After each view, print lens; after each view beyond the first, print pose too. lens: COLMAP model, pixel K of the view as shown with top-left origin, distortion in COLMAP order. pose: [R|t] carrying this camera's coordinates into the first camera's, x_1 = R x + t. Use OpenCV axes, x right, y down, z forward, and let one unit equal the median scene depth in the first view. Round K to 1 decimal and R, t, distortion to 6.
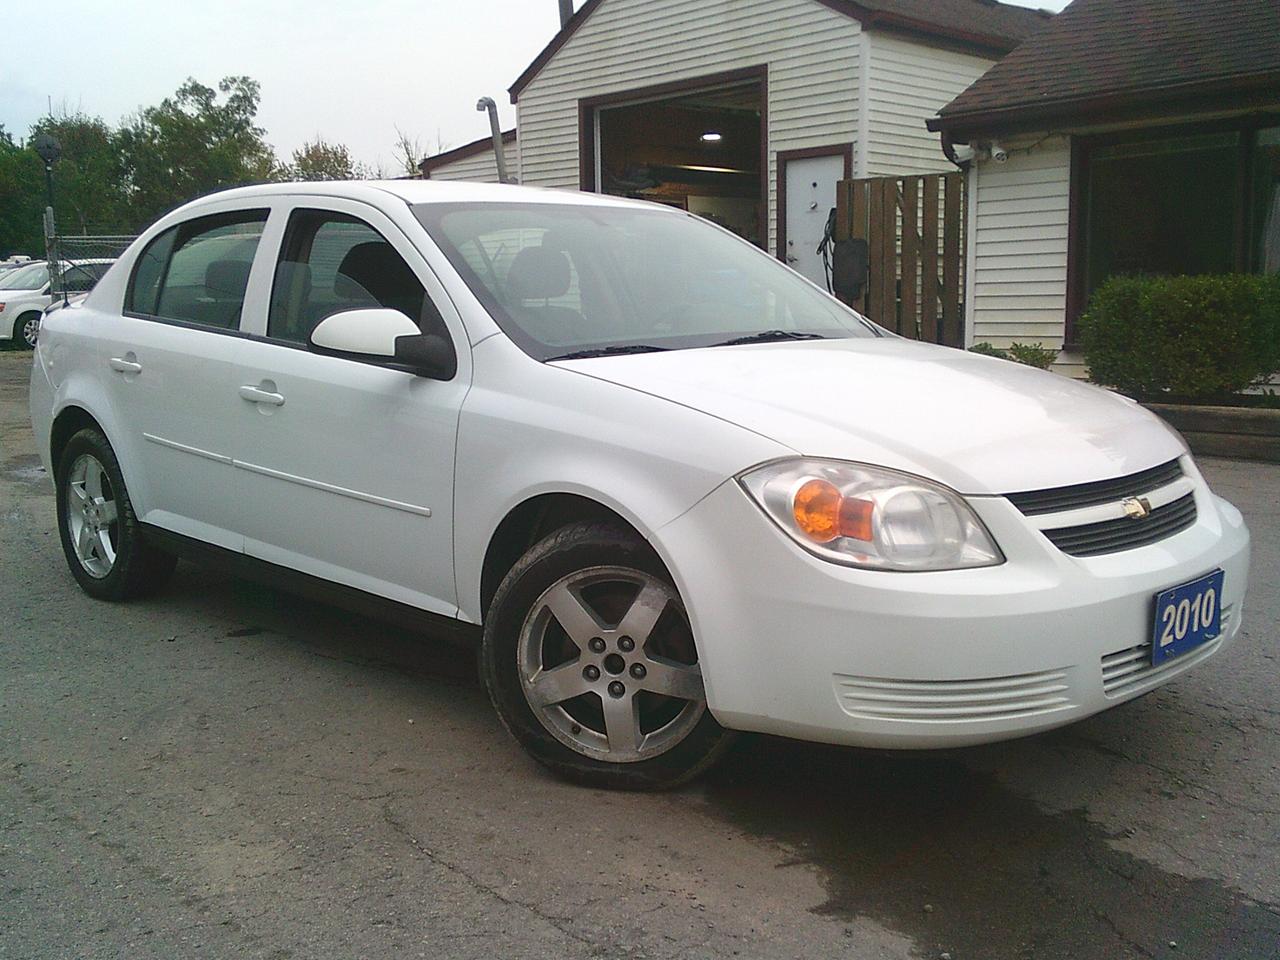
lens RADIAL K [[1307.6, 0, 660.8], [0, 1307.6, 479.7], [0, 0, 1]] dist [0.105180, -0.244388]
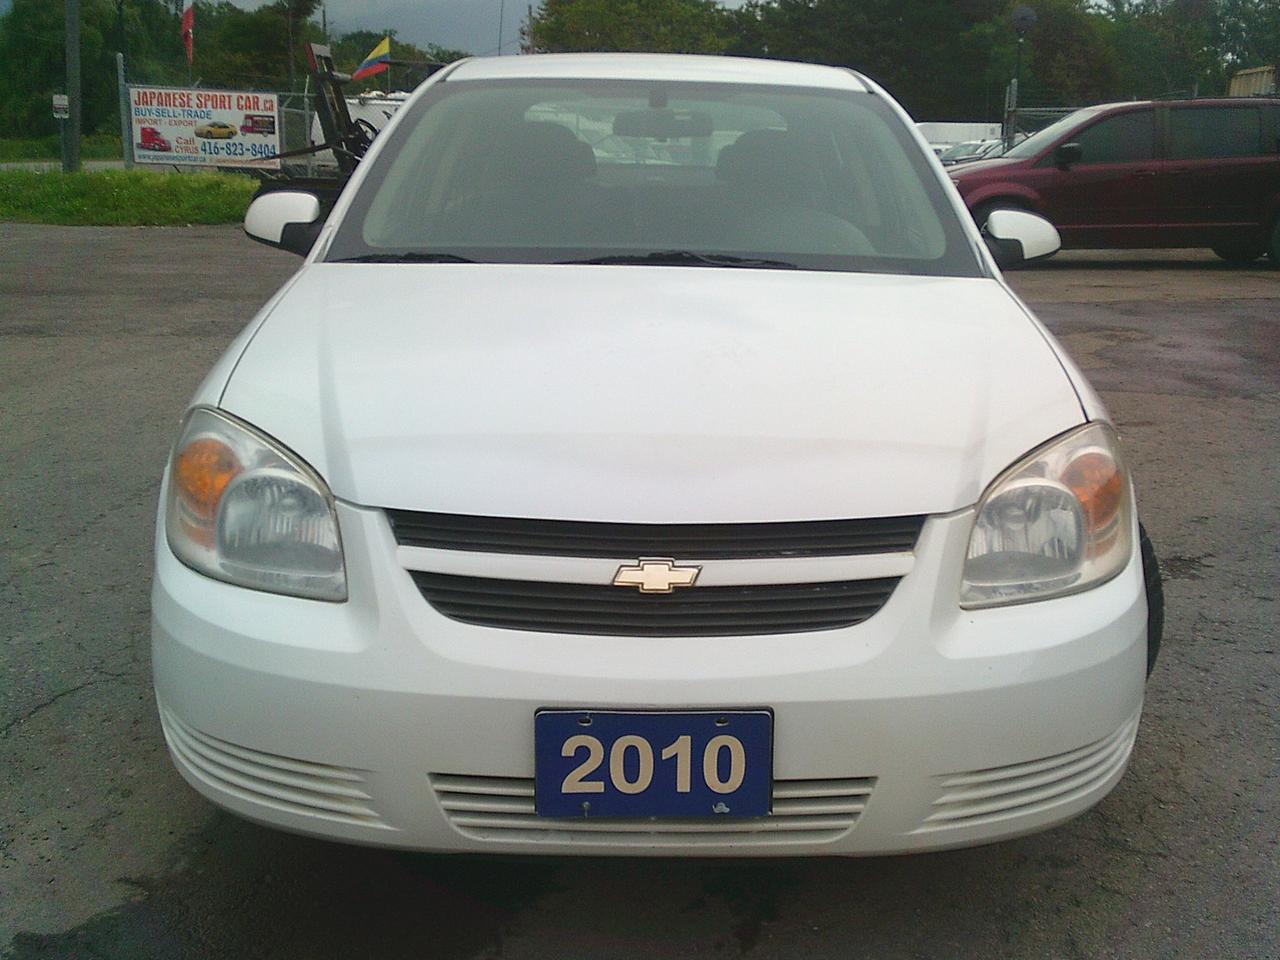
lens RADIAL K [[1307.6, 0, 660.8], [0, 1307.6, 479.7], [0, 0, 1]] dist [0.105180, -0.244388]
pose [[0.755744, 0.197741, -0.624299, 0.789490], [-0.140887, 0.980093, 0.139885, -0.119666], [0.639532, -0.017762, 0.768559, 0.545417]]
